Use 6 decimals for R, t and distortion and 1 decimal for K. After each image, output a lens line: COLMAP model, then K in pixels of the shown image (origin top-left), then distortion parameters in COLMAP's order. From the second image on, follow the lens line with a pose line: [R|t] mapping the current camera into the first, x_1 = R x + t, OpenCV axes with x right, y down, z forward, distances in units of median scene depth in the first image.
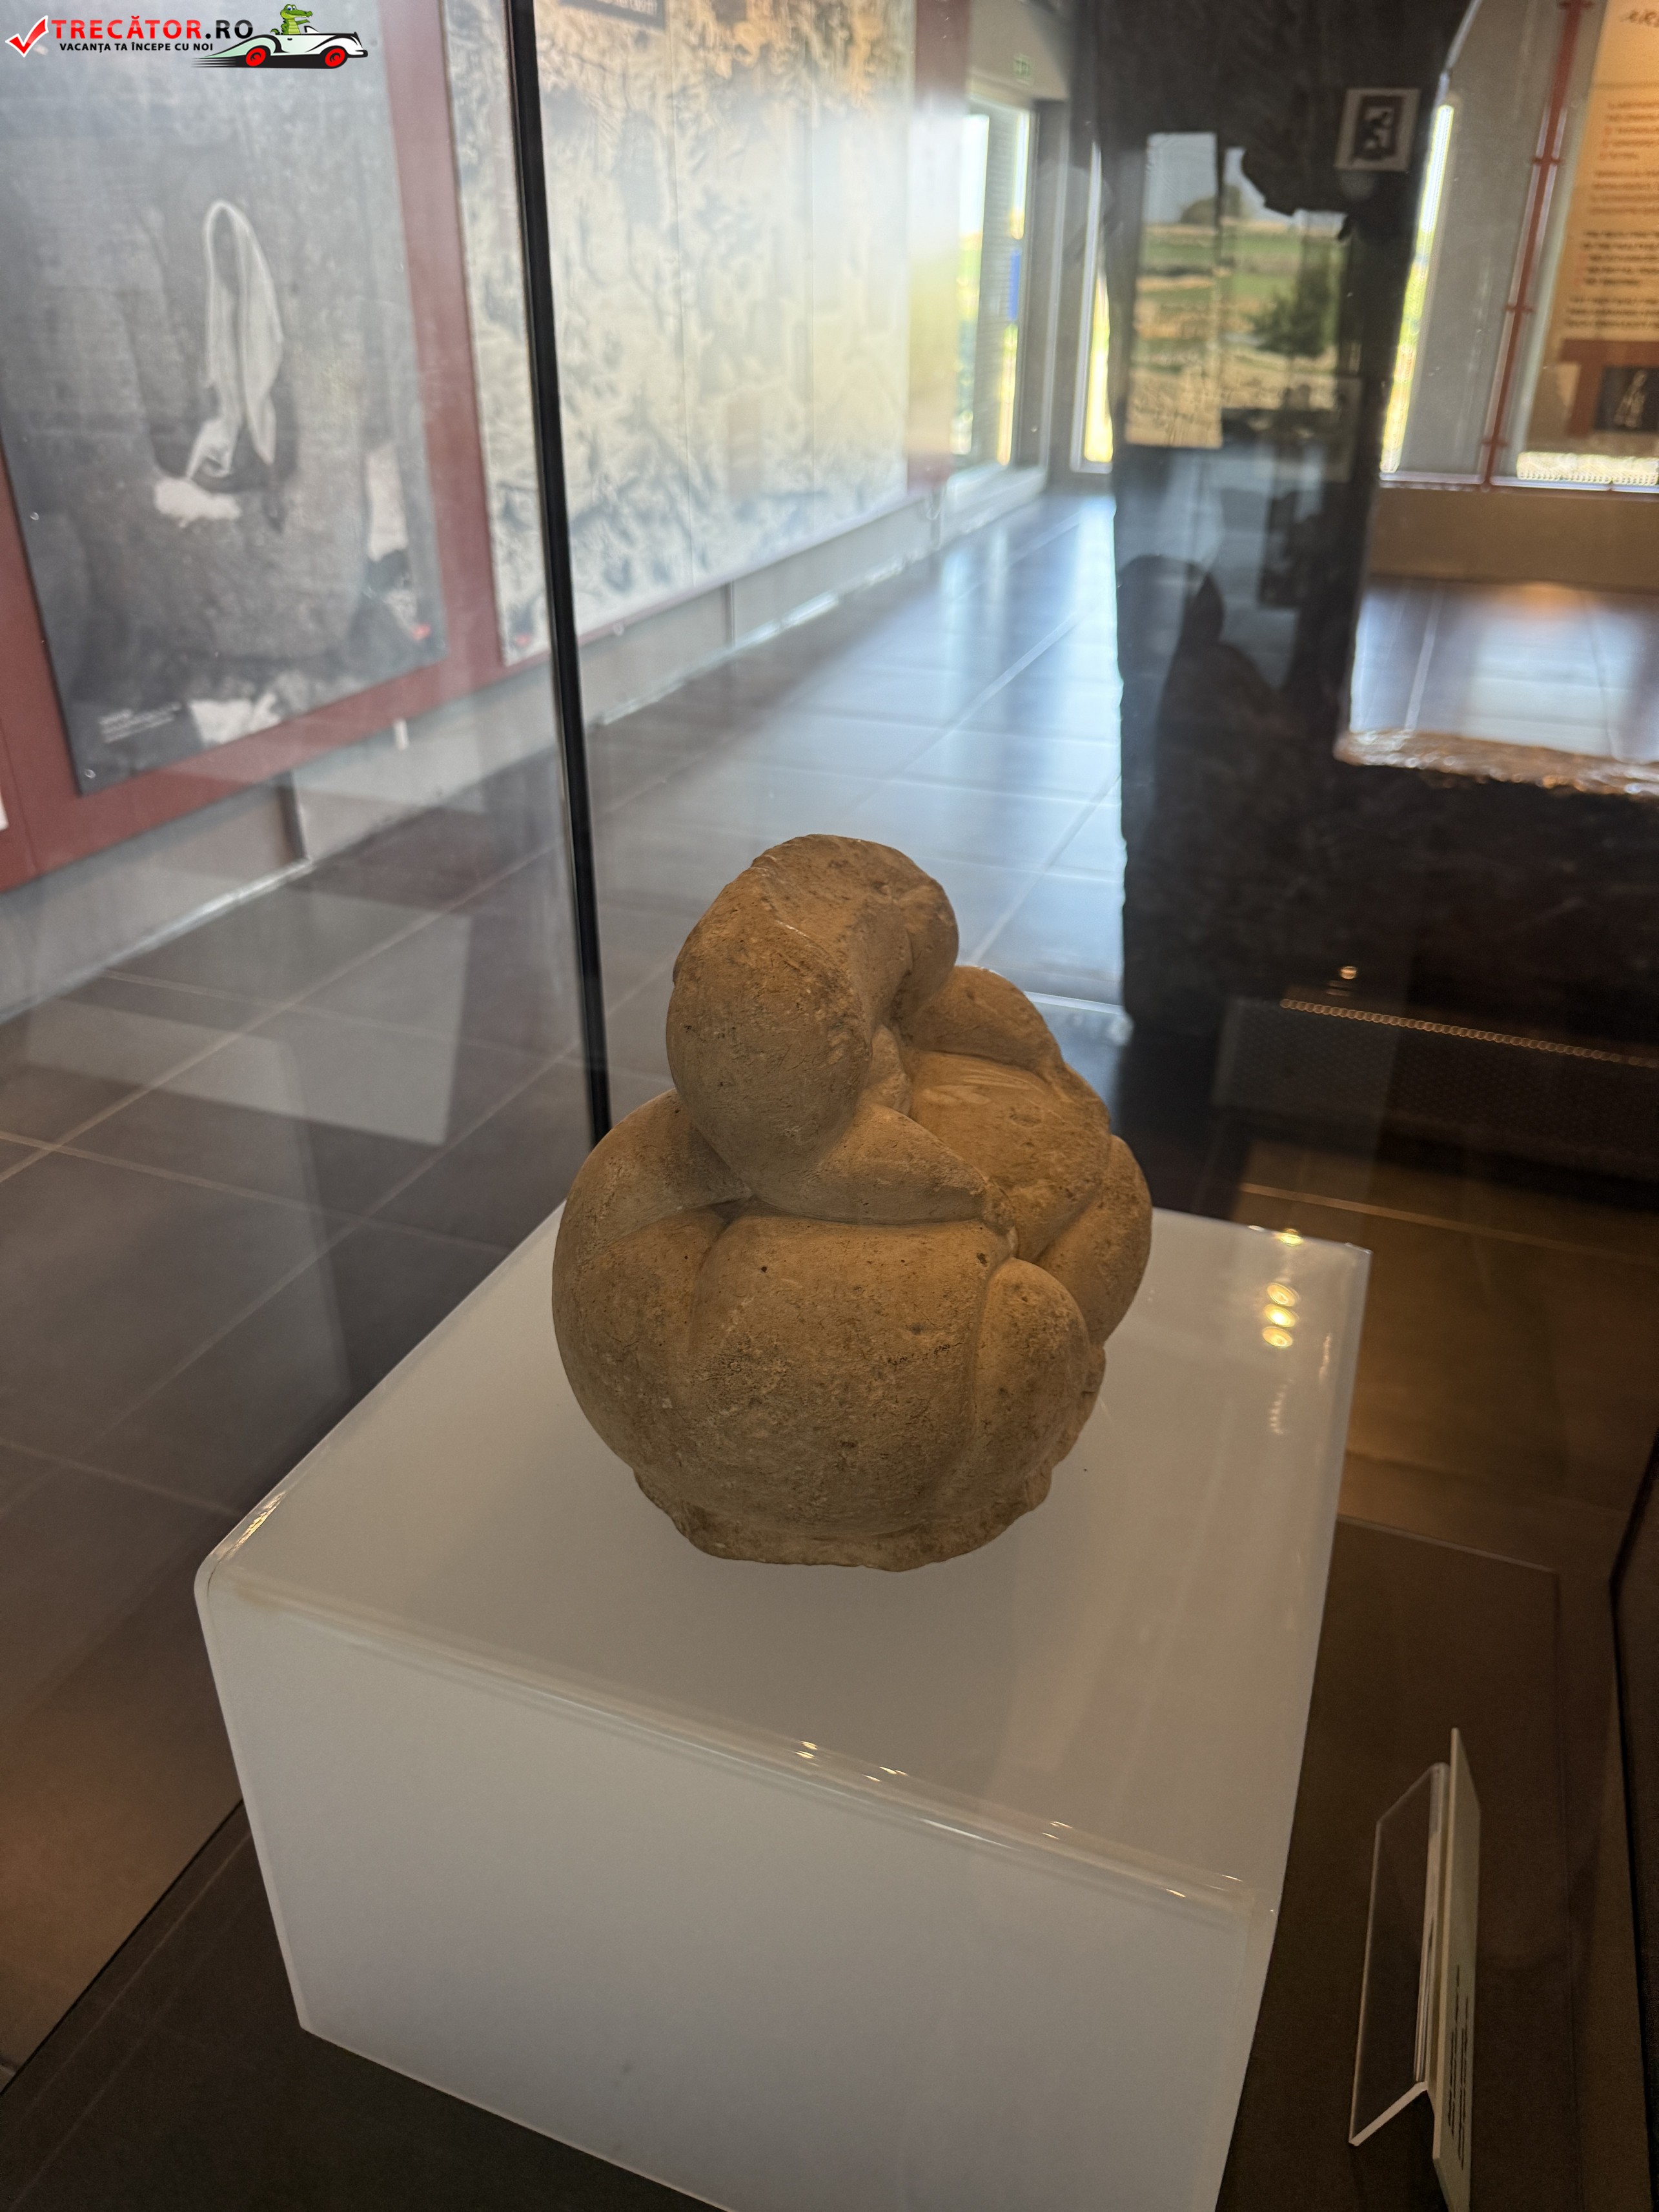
lens RADIAL K [[1629.4, 0, 816.8], [0, 1629.4, 1131.8], [0, 0, 1]] dist [-0.001588, -0.007234]
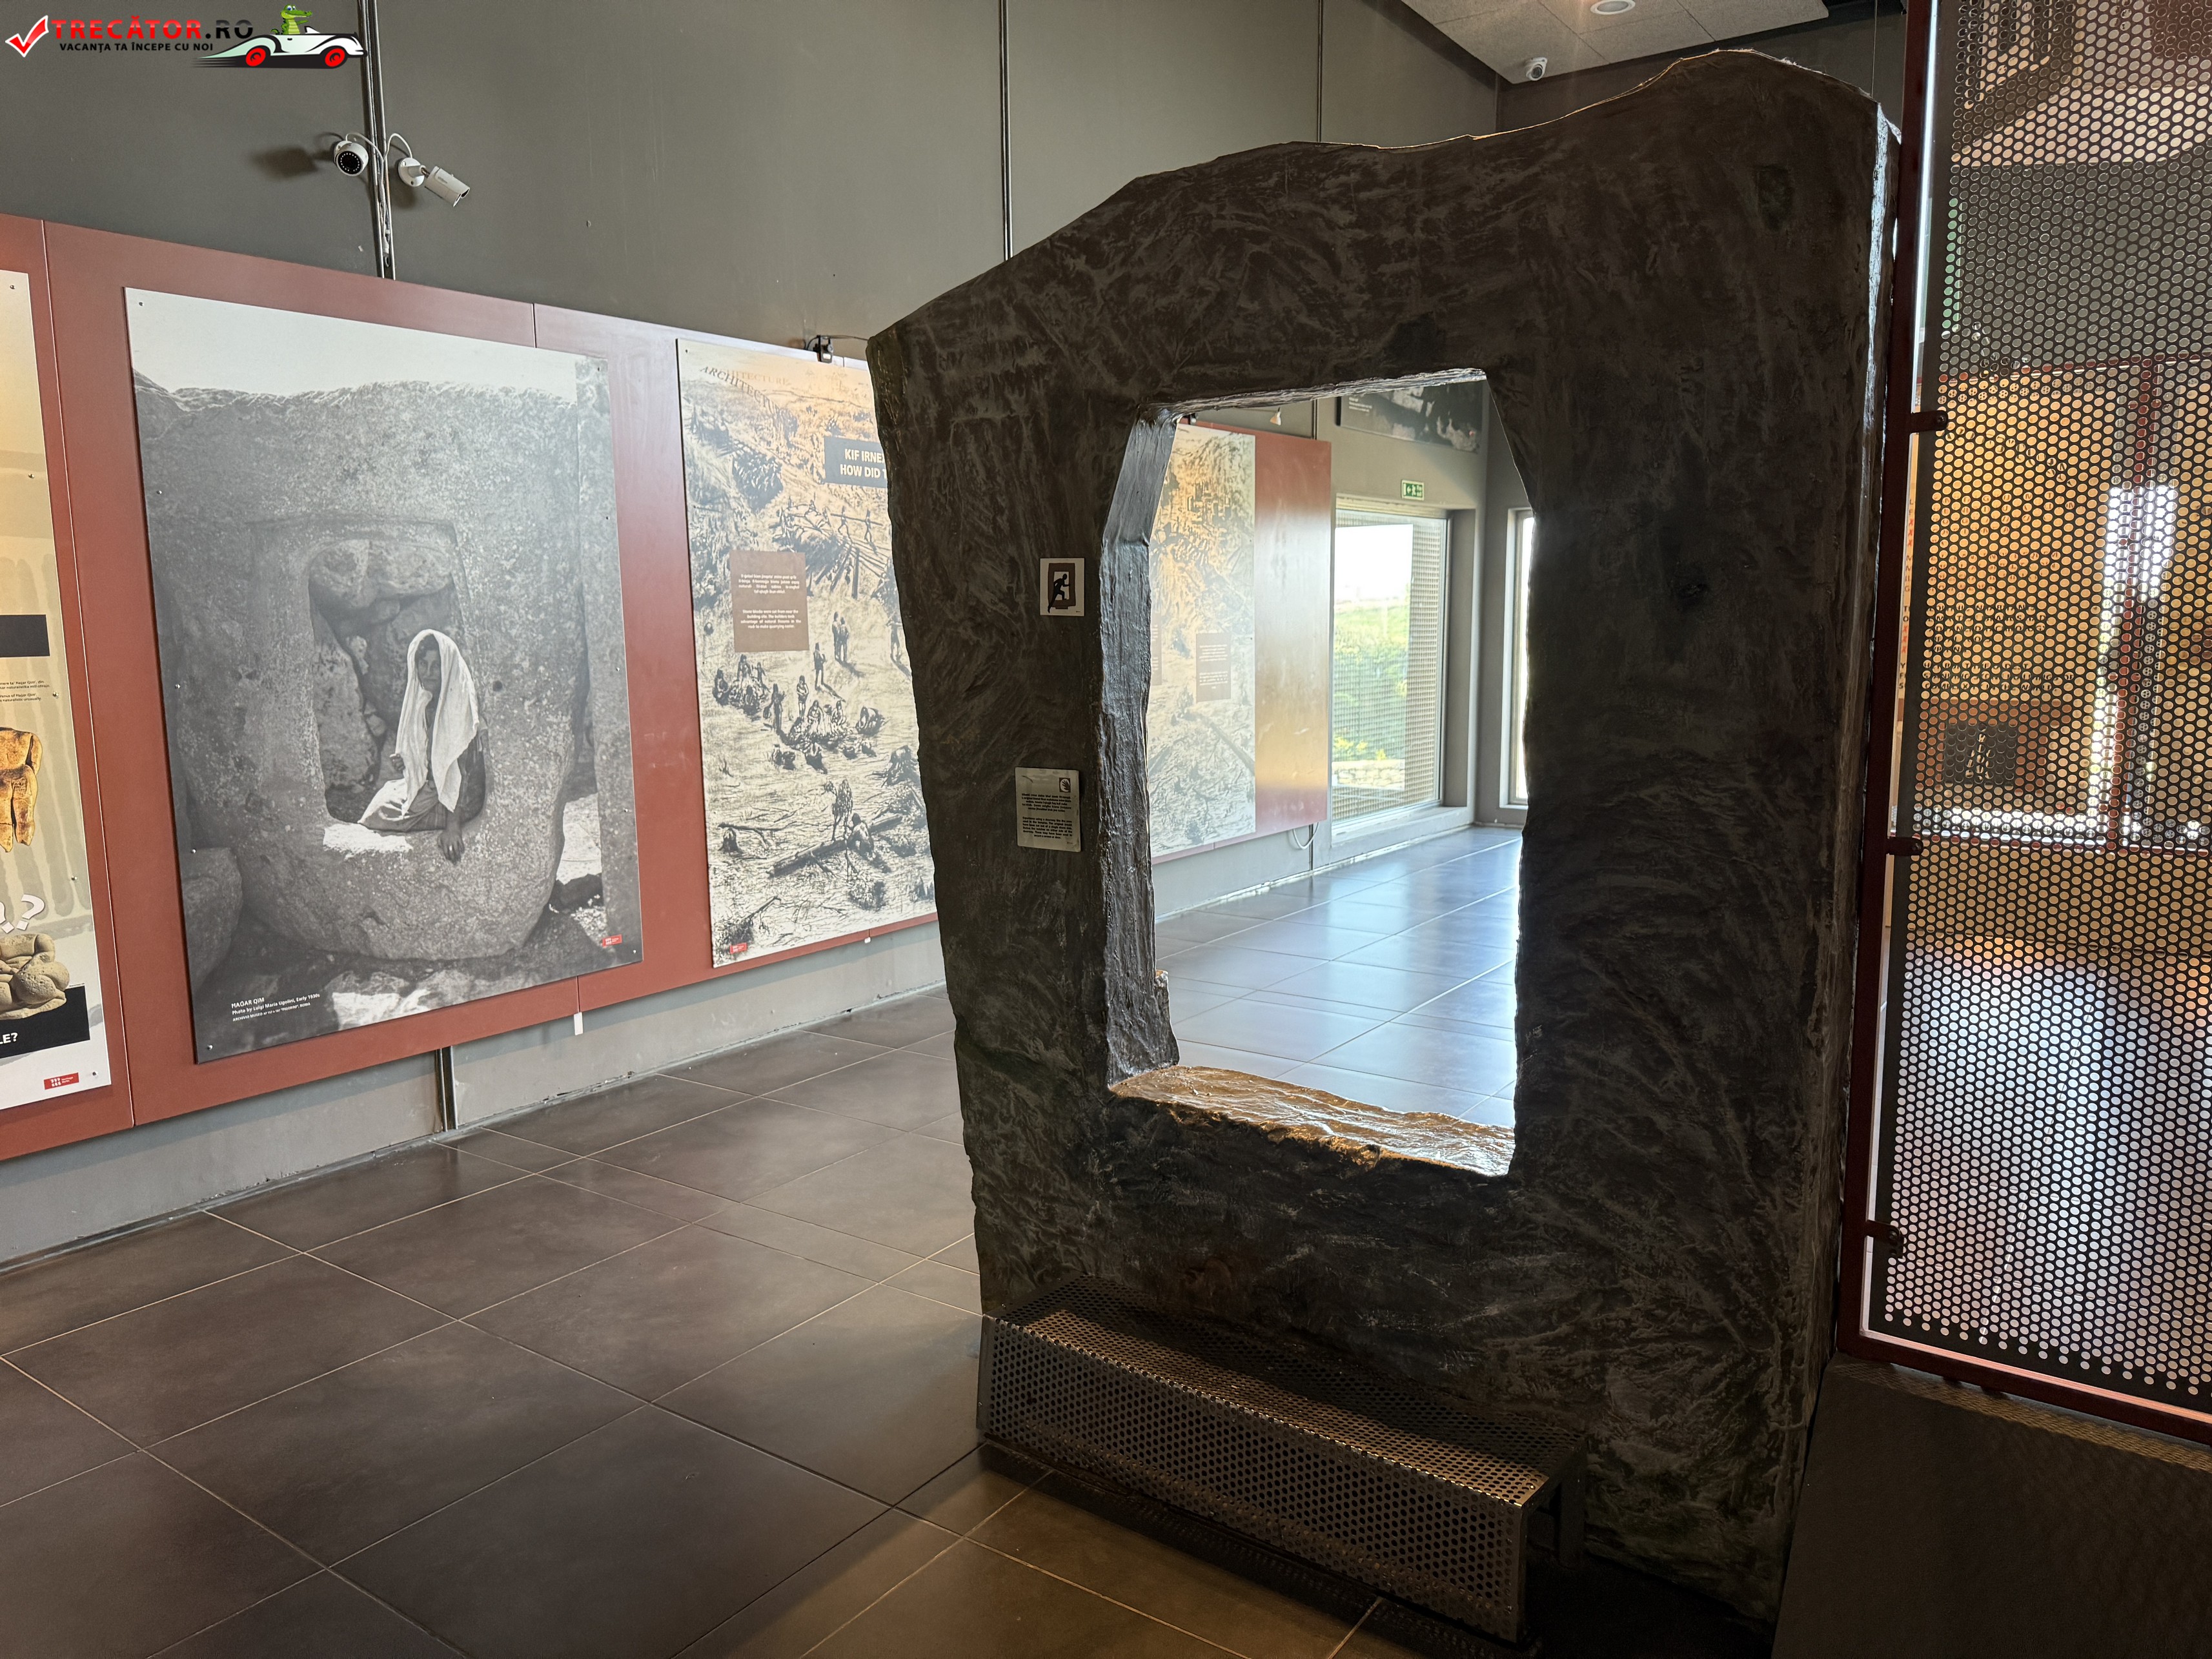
lens RADIAL K [[1564.8, 0, 1106.0], [0, 1564.8, 829.5], [0, 0, 1]] dist [0.039105, -0.044107]
pose [[0.973441, 0.019523, -0.228104, 0.429728], [-0.098947, 0.934371, -0.342288, -0.028923], [0.206452, 0.355768, 0.911486, -0.004397]]
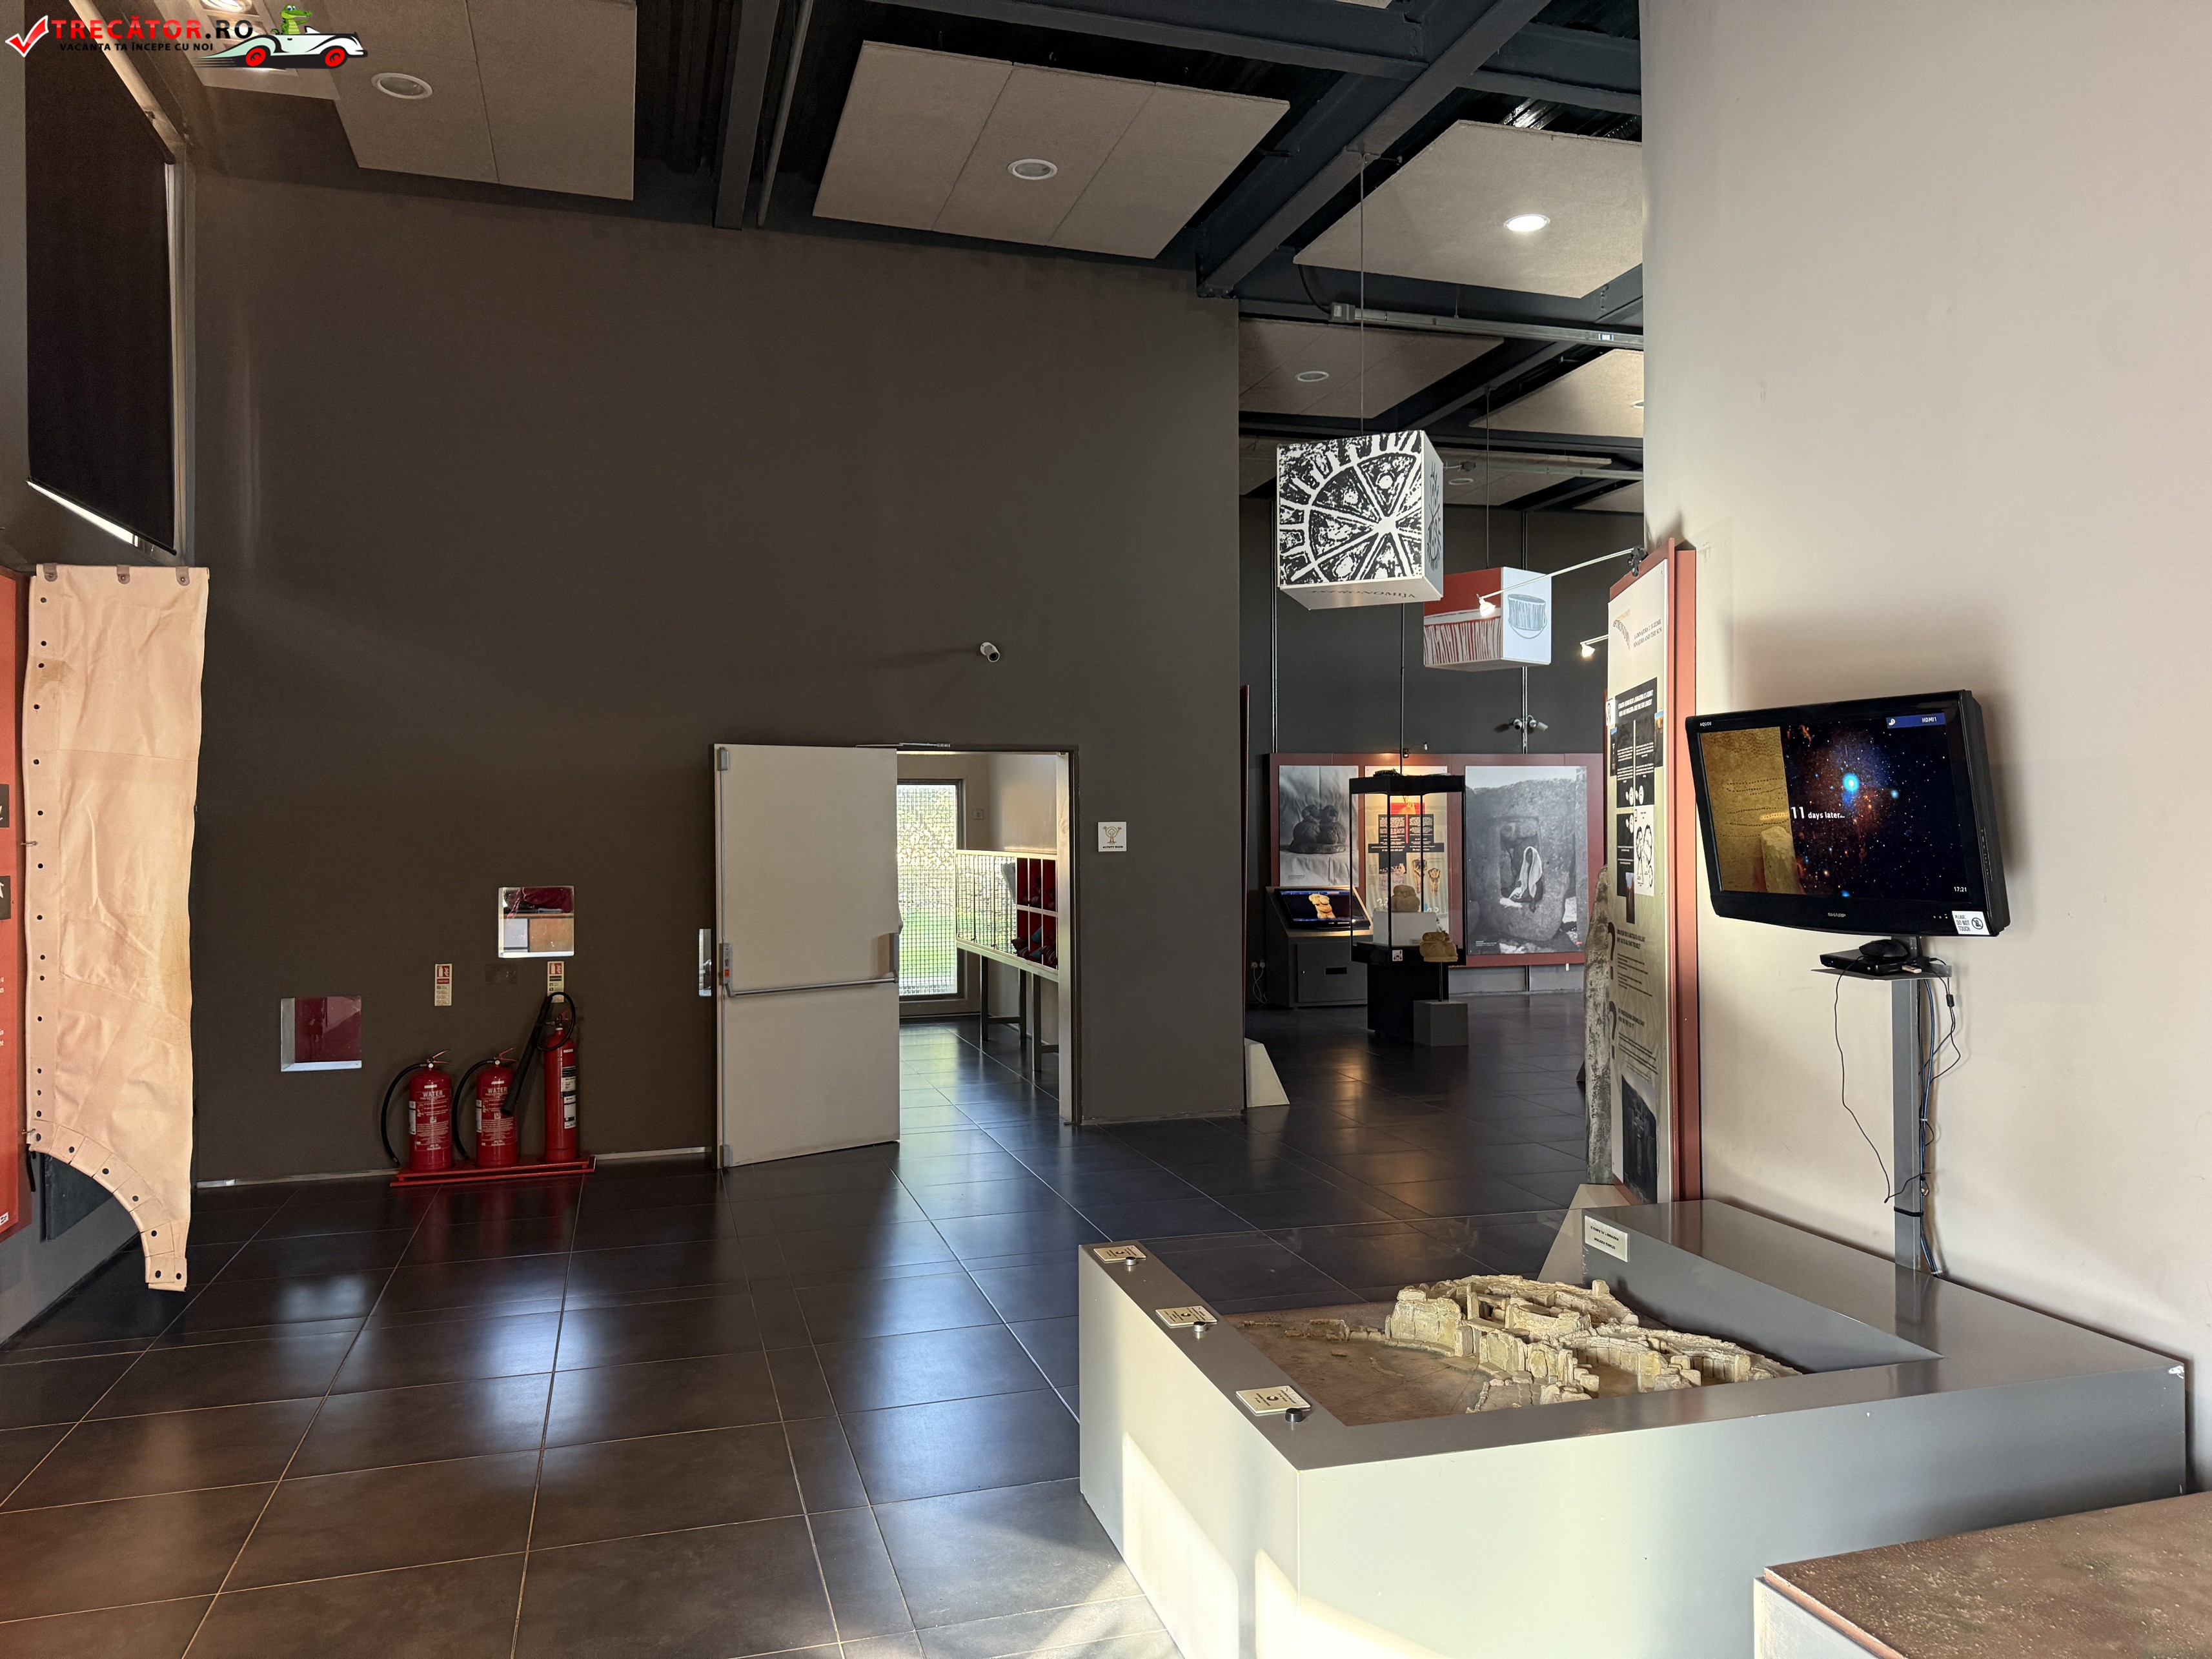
lens RADIAL K [[1528.9, 0, 1092.6], [0, 1528.9, 828.1], [0, 0, 1]] dist [0.188323, -0.398817]
pose [[0.622188, -0.010318, -0.782800, 2.201261], [-0.366875, 0.879475, -0.303194, 1.133868], [0.691581, 0.475833, 0.543413, -2.198291]]
